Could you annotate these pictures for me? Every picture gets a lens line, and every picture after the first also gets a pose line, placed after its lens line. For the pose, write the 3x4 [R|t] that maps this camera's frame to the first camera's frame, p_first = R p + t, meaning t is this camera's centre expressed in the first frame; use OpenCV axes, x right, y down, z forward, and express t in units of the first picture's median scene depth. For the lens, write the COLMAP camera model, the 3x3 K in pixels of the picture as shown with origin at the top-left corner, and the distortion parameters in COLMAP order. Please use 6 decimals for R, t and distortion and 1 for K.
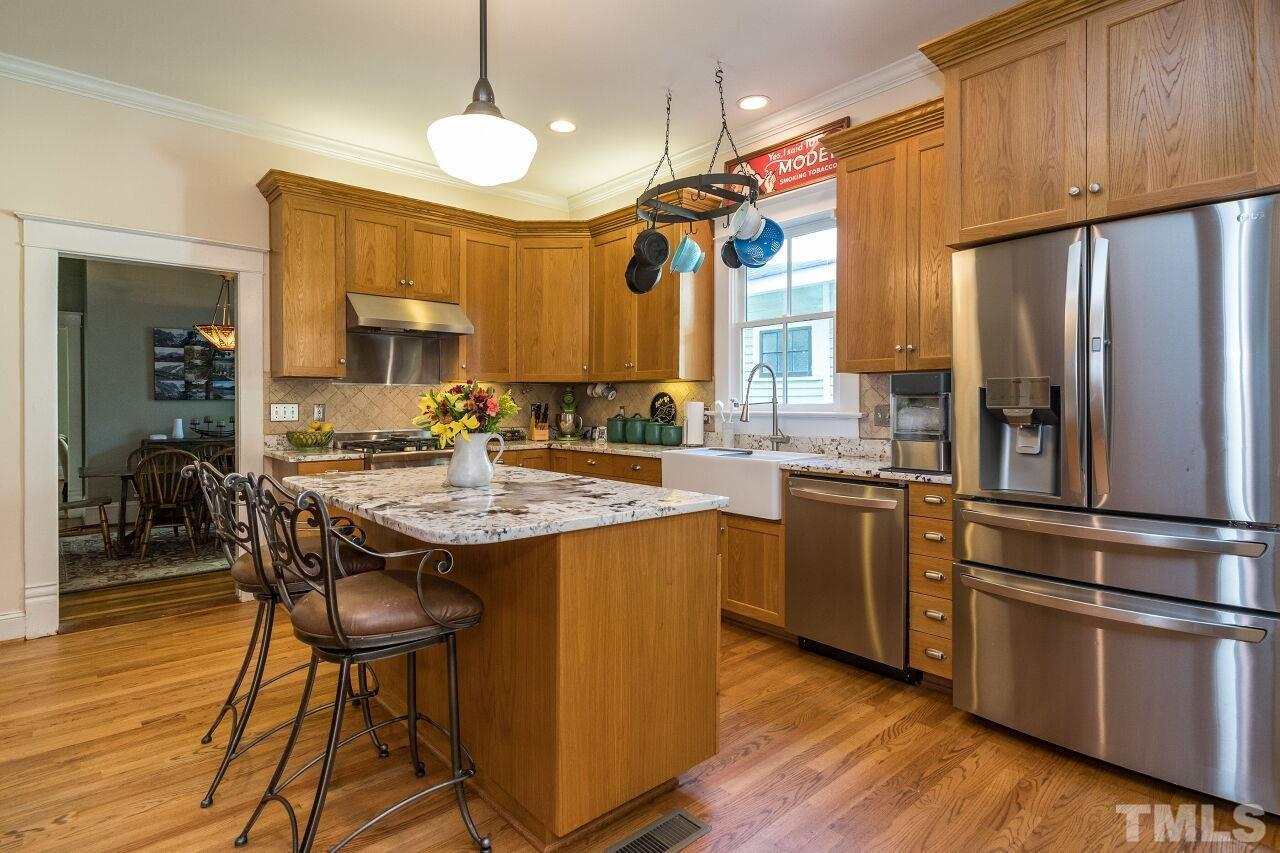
lens RADIAL K [[647.1, 0, 643.5], [0, 647.1, 406.5], [0, 0, 1]] dist [-0.001691, -0.000687]
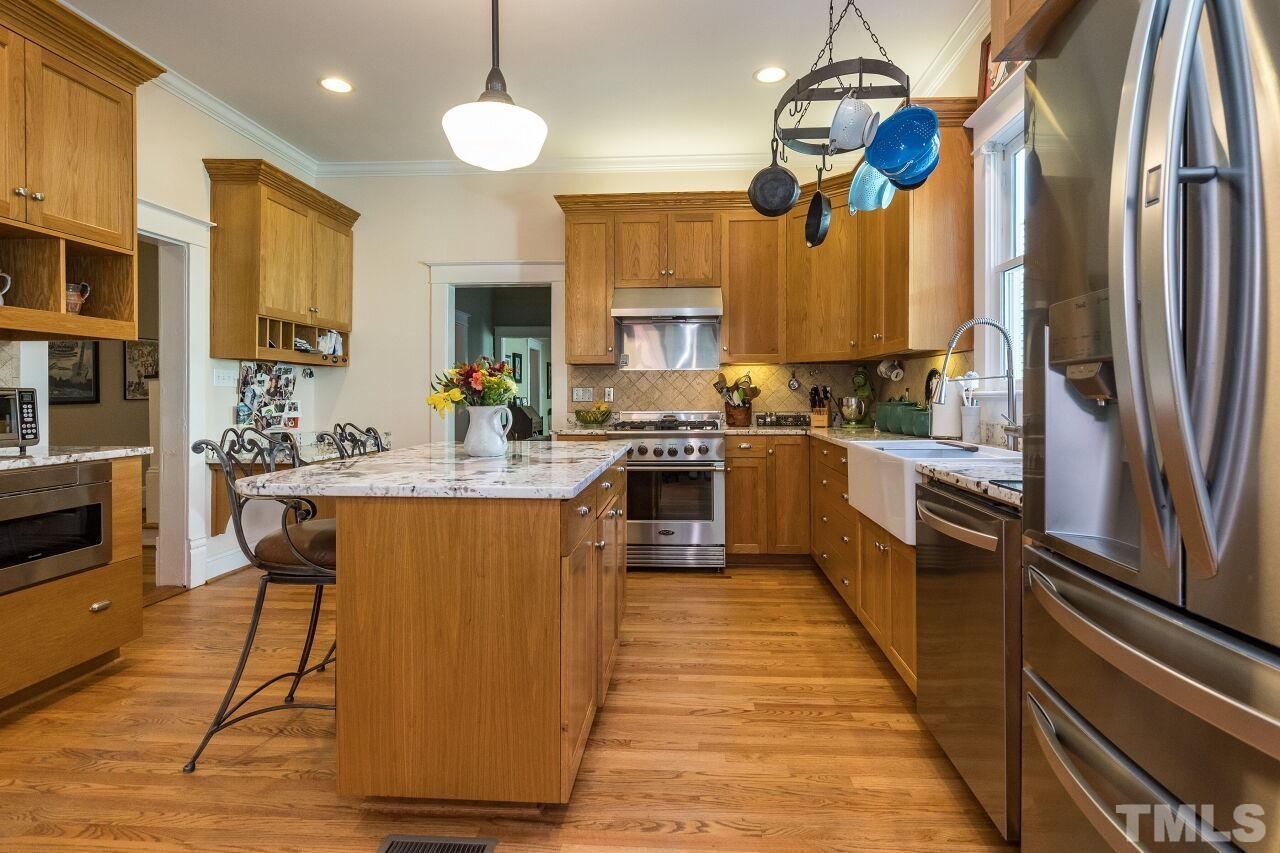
lens RADIAL K [[634.0, 0, 657.9], [0, 634.0, 400.6], [0, 0, 1]] dist [-0.001758, -0.000215]
pose [[0.708153, 0.003482, -0.706051, 0.439965], [-0.000931, 0.999992, 0.003998, 0.018067], [0.706059, -0.002174, 0.708150, 0.305698]]
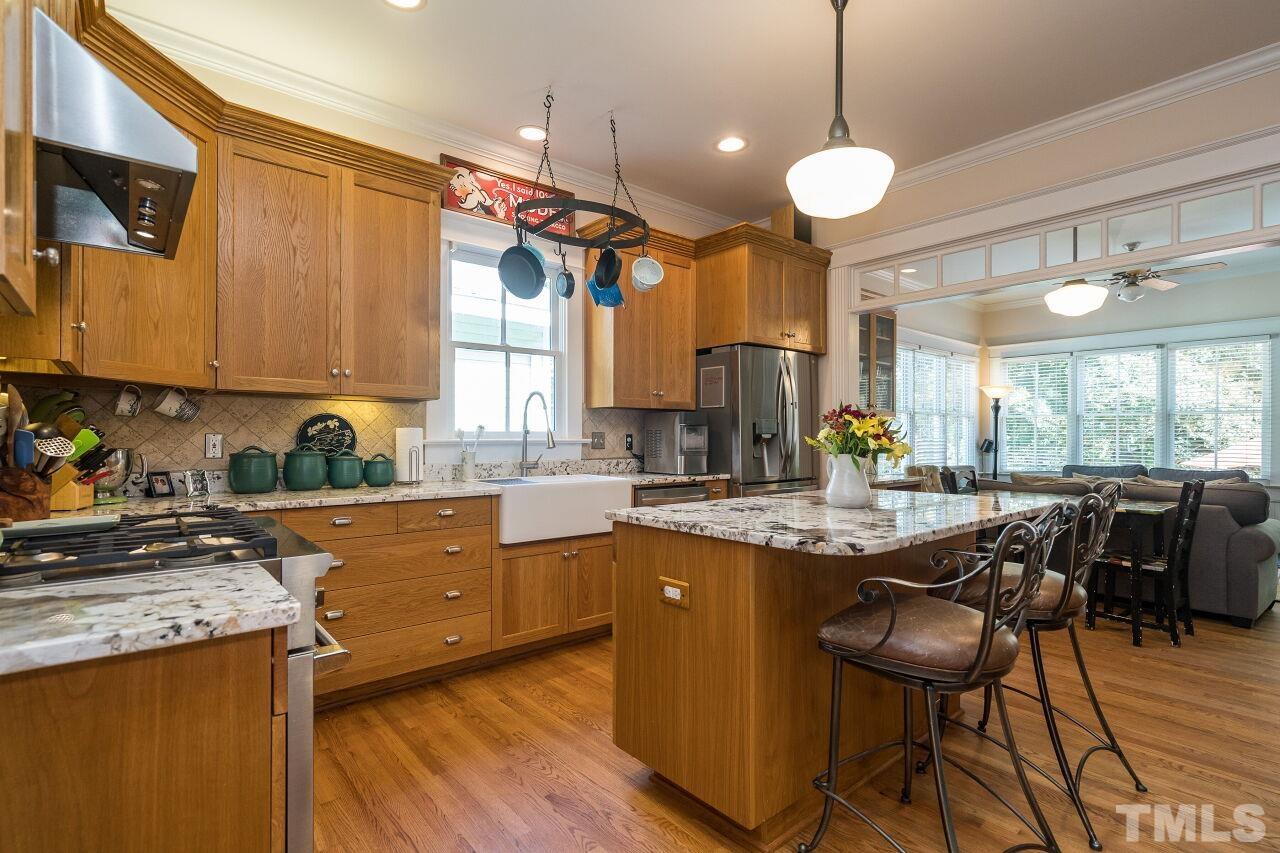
lens RADIAL K [[613.3, 0, 636.5], [0, 613.3, 437.7], [0, 0, 1]] dist [0.001468, 0.001069]
pose [[0.029523, -0.002170, 0.999562, -0.797221], [0.003527, 0.999992, 0.002067, 0.005244], [-0.999558, 0.003464, 0.029530, 0.825153]]
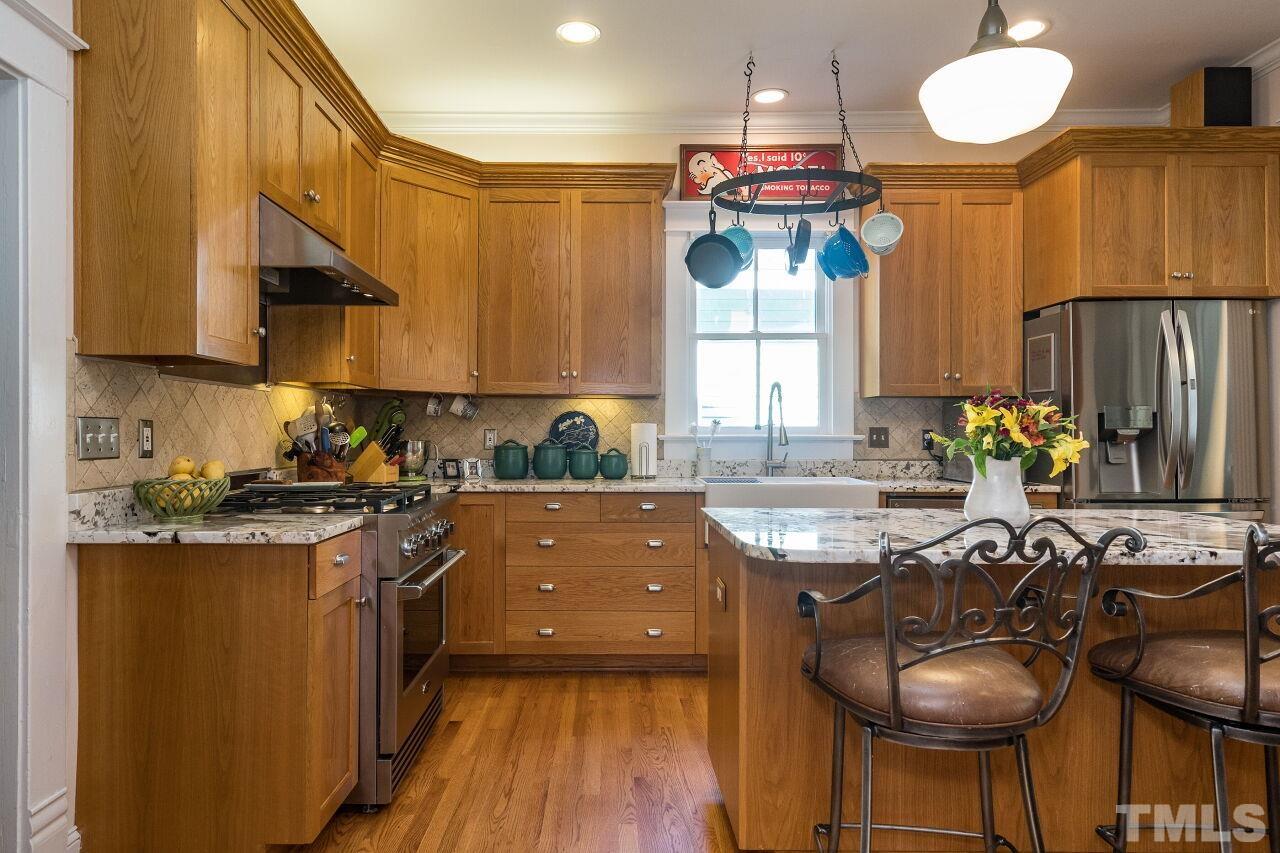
lens RADIAL K [[772.2, 0, 602.5], [0, 772.2, 428.8], [0, 0, 1]] dist [0.005182, -0.000313]
pose [[0.669216, 0.003769, 0.743059, -0.809272], [0.001154, 0.999981, -0.006110, 0.006526], [-0.743067, 0.004946, 0.669198, 0.456072]]
